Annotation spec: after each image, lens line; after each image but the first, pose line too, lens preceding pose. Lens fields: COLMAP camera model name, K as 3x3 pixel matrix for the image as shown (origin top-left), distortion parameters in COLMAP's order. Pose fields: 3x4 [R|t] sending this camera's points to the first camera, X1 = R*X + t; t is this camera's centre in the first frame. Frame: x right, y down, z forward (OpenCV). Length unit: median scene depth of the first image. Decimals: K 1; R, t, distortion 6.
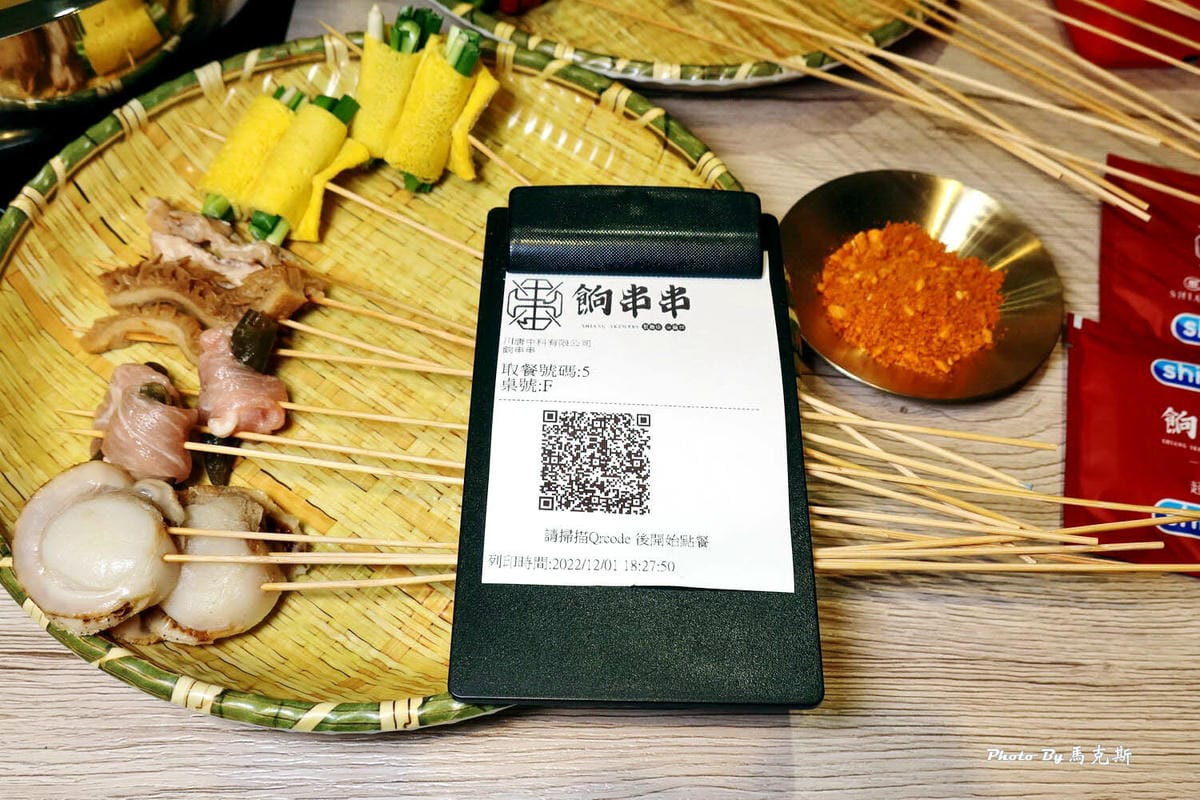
lens RADIAL K [[1175.7, 0, 600.0], [0, 1175.7, 400.0], [0, 0, 1]] dist [-0.036258, -0.010258]
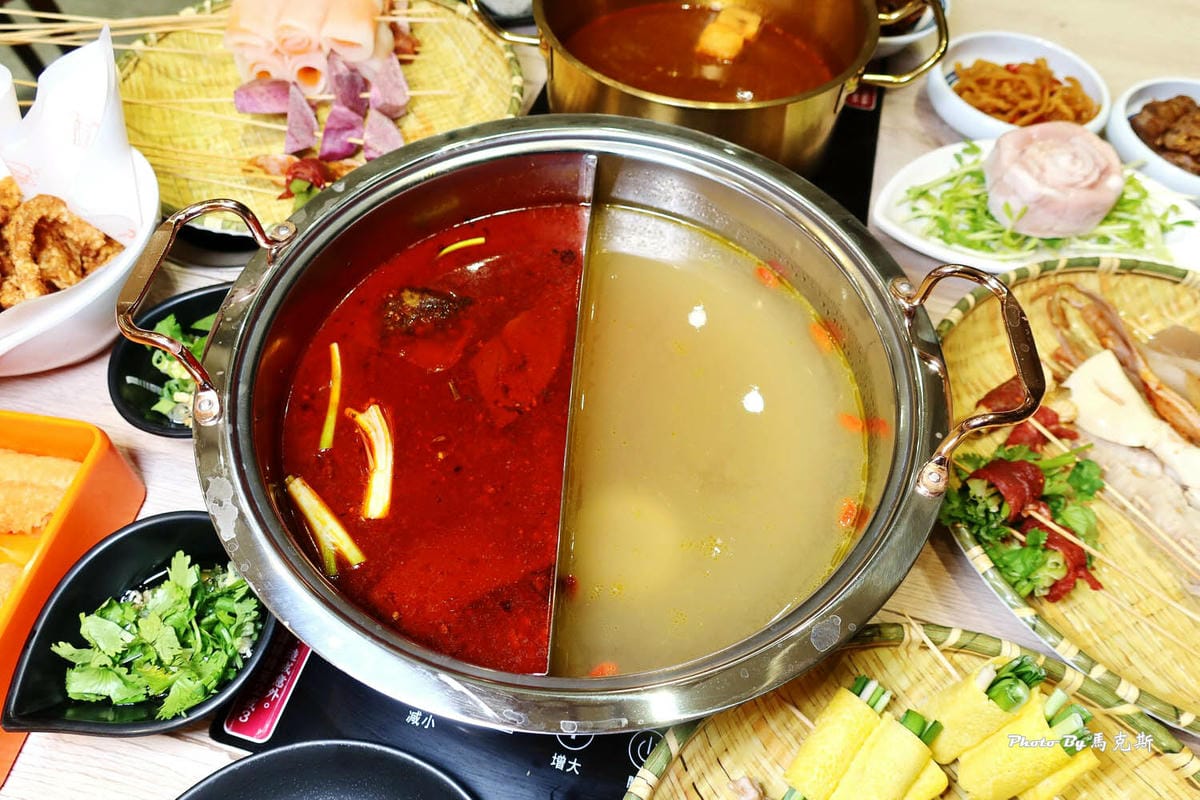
lens RADIAL K [[813.4, 0, 600.0], [0, 813.4, 400.0], [0, 0, 1]] dist [-0.025069, -0.002318]
pose [[0.964376, 0.204823, -0.167409, -0.459696], [-0.211702, 0.977036, -0.024135, -0.473136], [0.158622, 0.058716, 0.985592, 0.214199]]
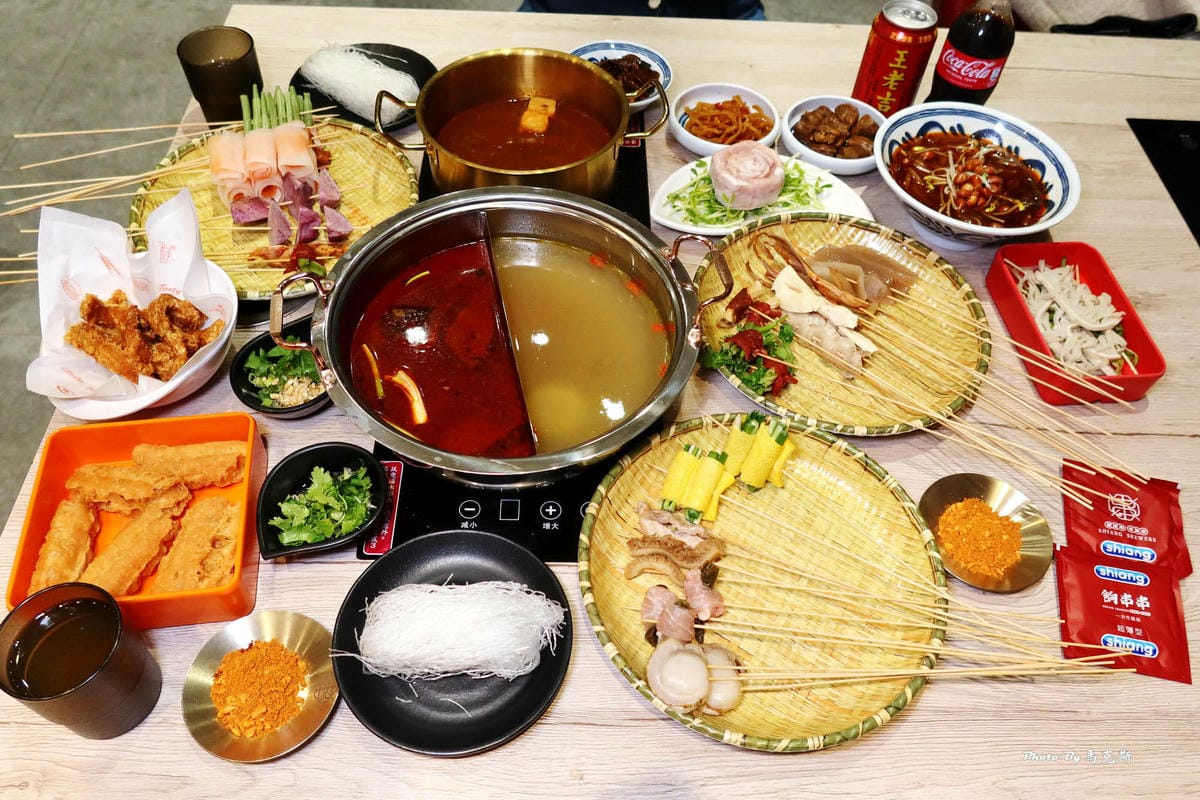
lens RADIAL K [[892.5, 0, 600.0], [0, 892.5, 400.0], [0, 0, 1]] dist [-0.041720, -0.001199]
pose [[0.999865, -0.016323, -0.002063, -0.451998], [0.016090, 0.996309, -0.084320, -0.224096], [0.003432, 0.084276, 0.996437, -0.683508]]
